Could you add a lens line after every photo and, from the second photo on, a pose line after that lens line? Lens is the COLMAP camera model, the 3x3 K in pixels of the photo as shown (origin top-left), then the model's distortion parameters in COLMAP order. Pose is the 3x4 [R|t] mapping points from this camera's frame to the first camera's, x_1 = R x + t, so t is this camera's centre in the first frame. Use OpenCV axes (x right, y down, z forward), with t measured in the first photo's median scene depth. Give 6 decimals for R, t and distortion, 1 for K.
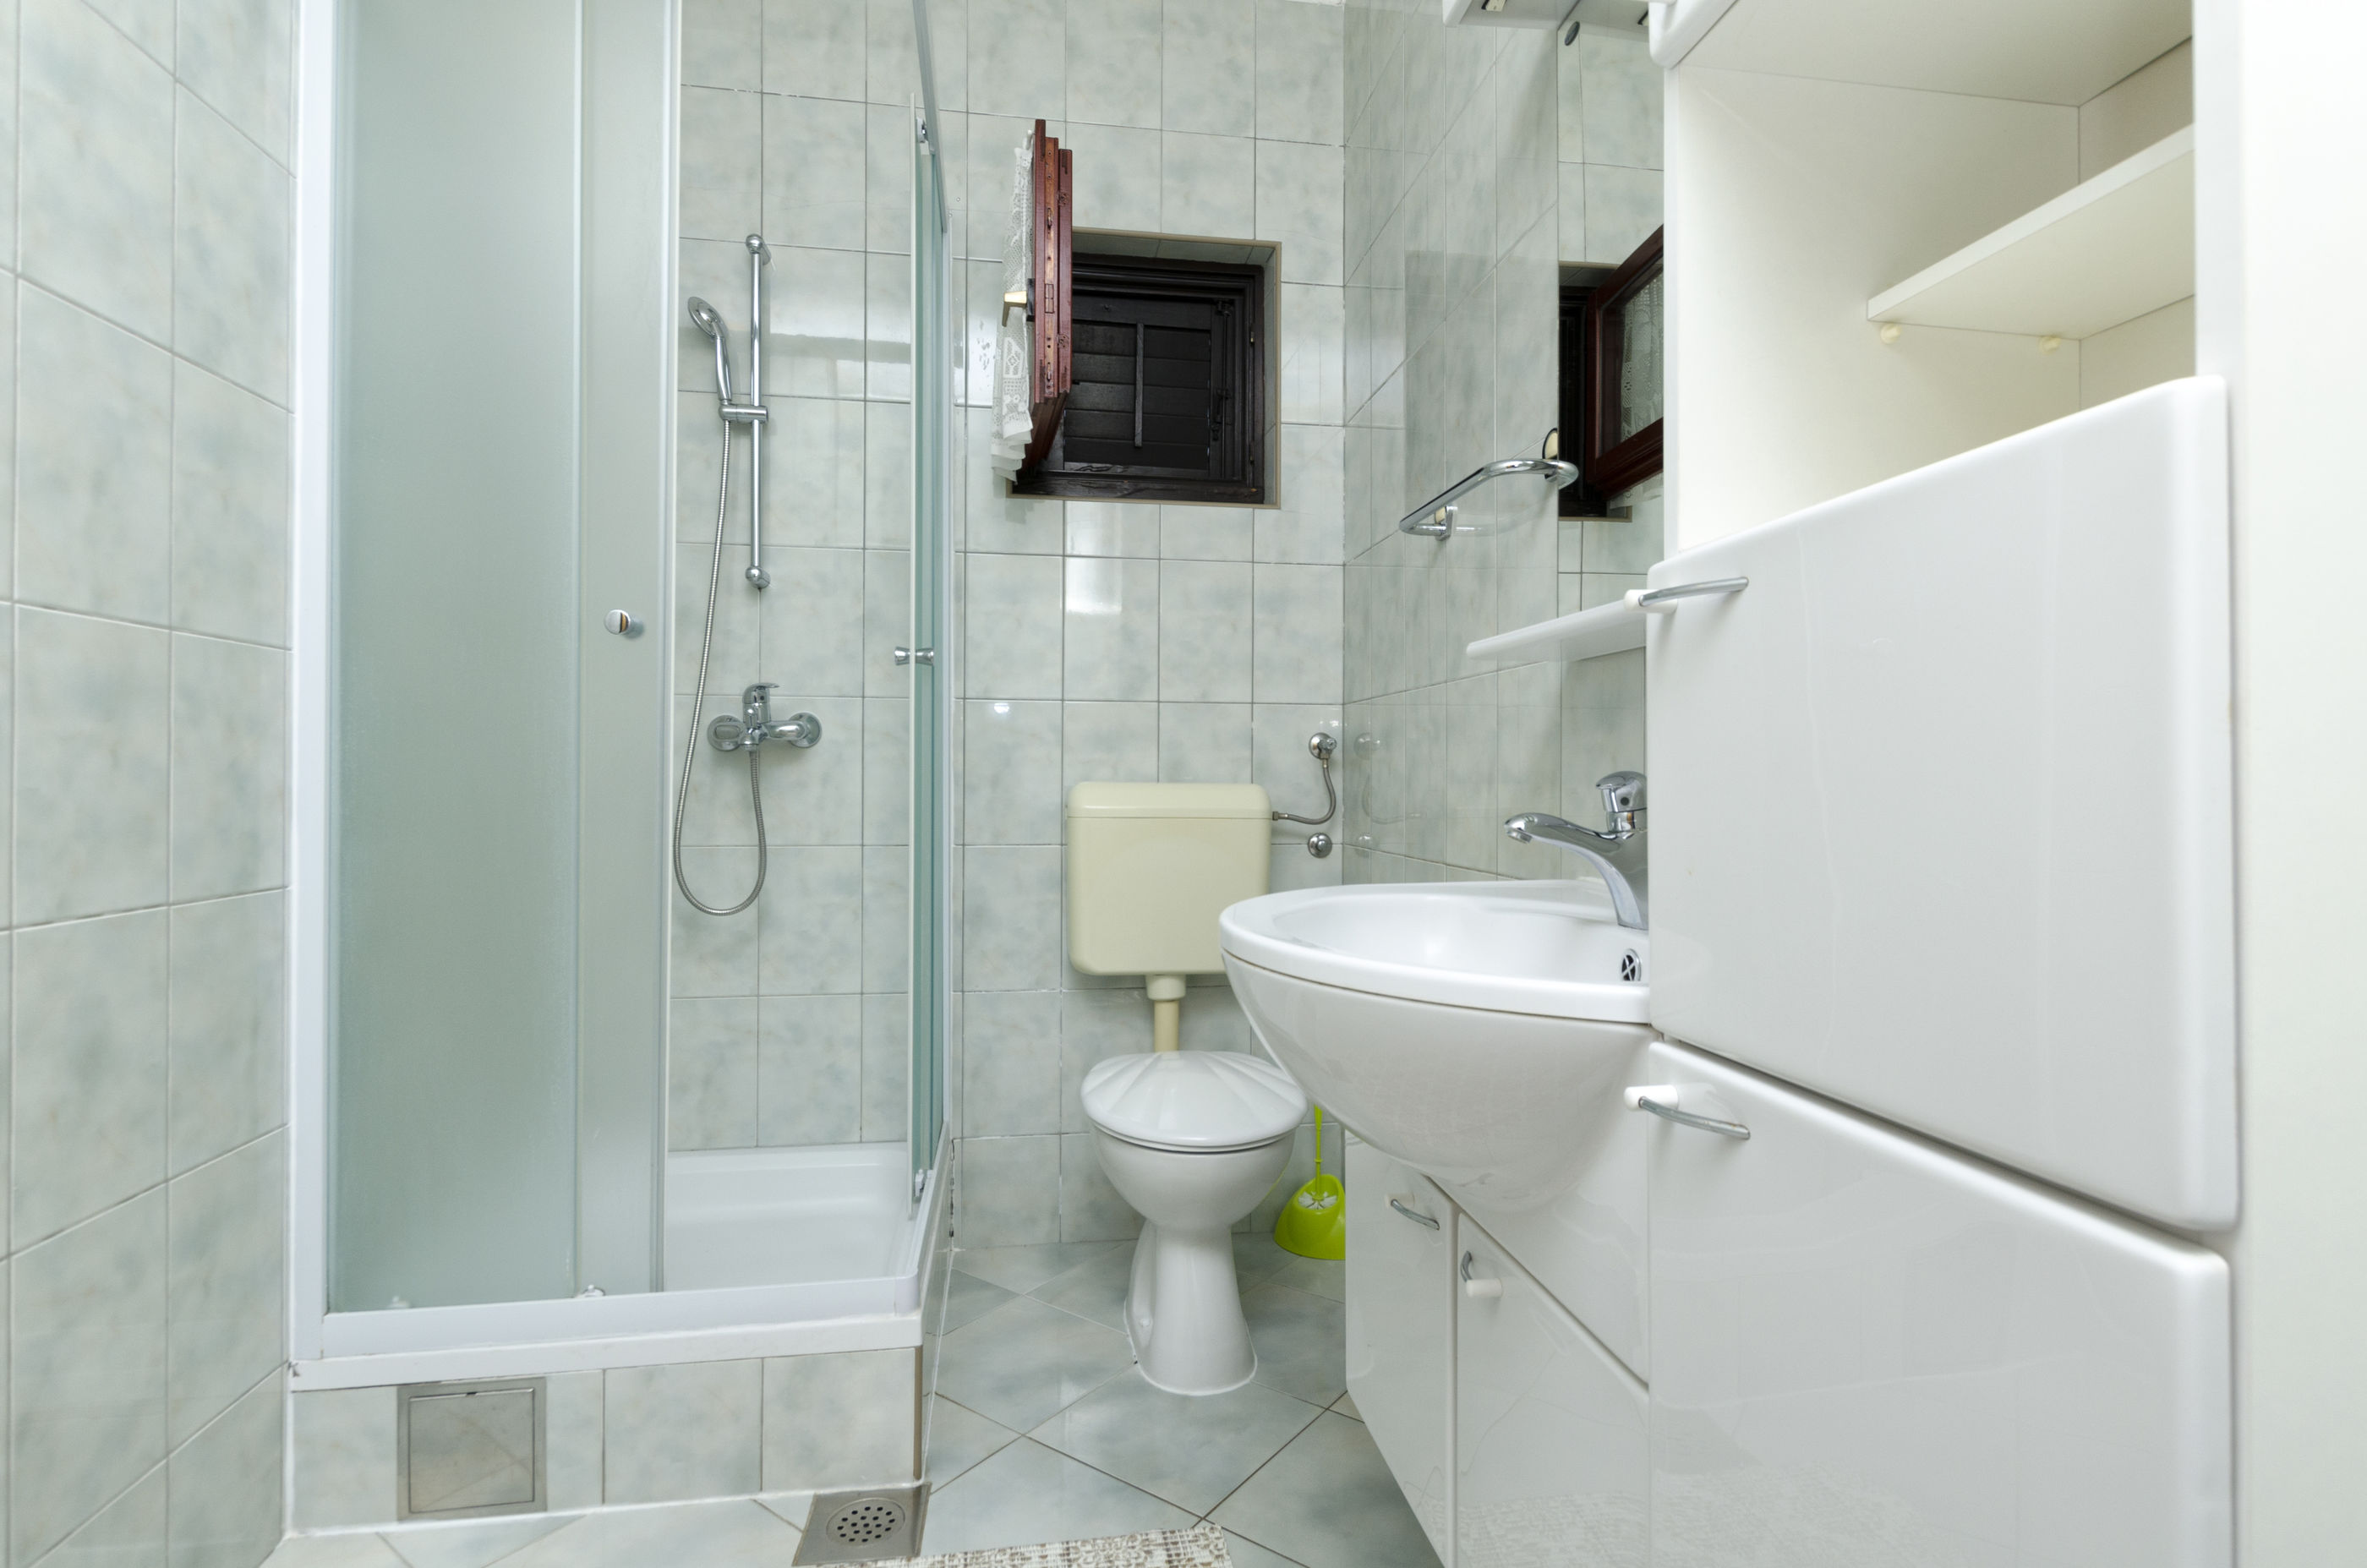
lens RADIAL K [[1122.4, 0, 1183.5], [0, 1122.4, 784.0], [0, 0, 1]] dist [-0.004012, -0.000623]
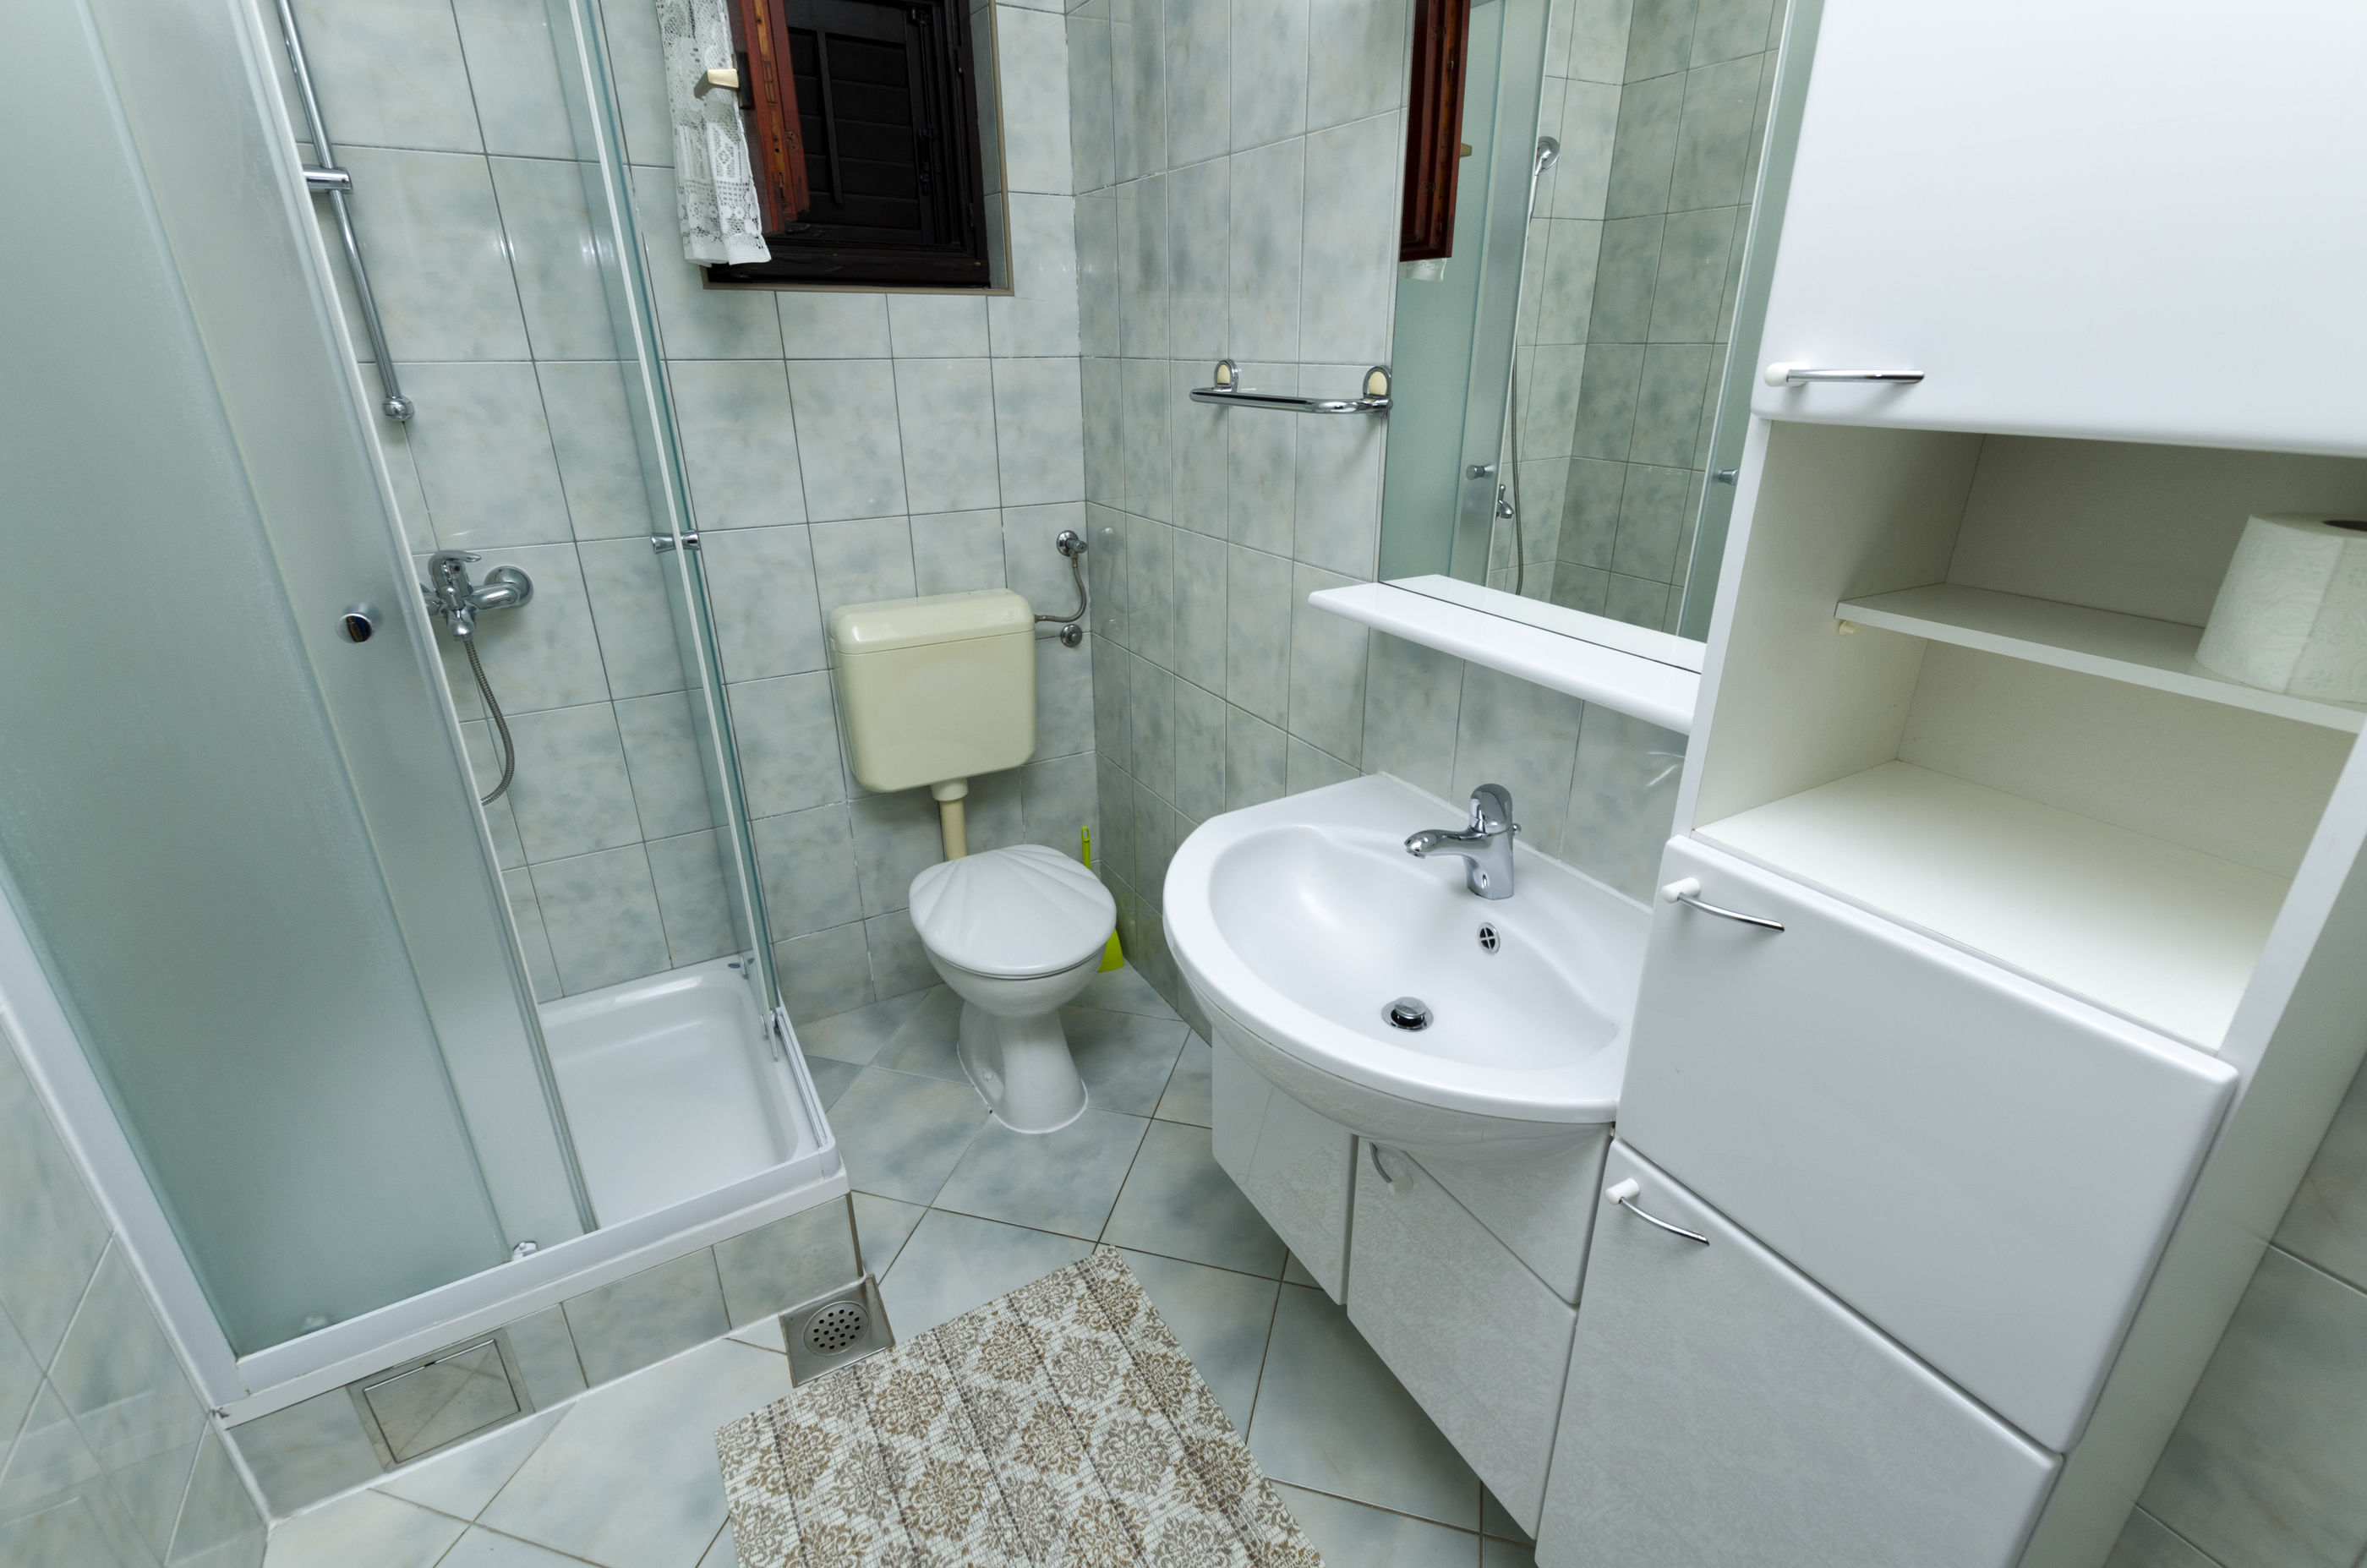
lens RADIAL K [[1013.1, 0, 1189.3], [0, 1013.1, 782.1], [0, 0, 1]] dist [0.003811, -0.005452]
pose [[0.930684, -0.149366, 0.333943, -0.130073], [0.012289, 0.925098, 0.379530, -0.198958], [-0.365618, -0.349119, 0.862809, 0.067735]]
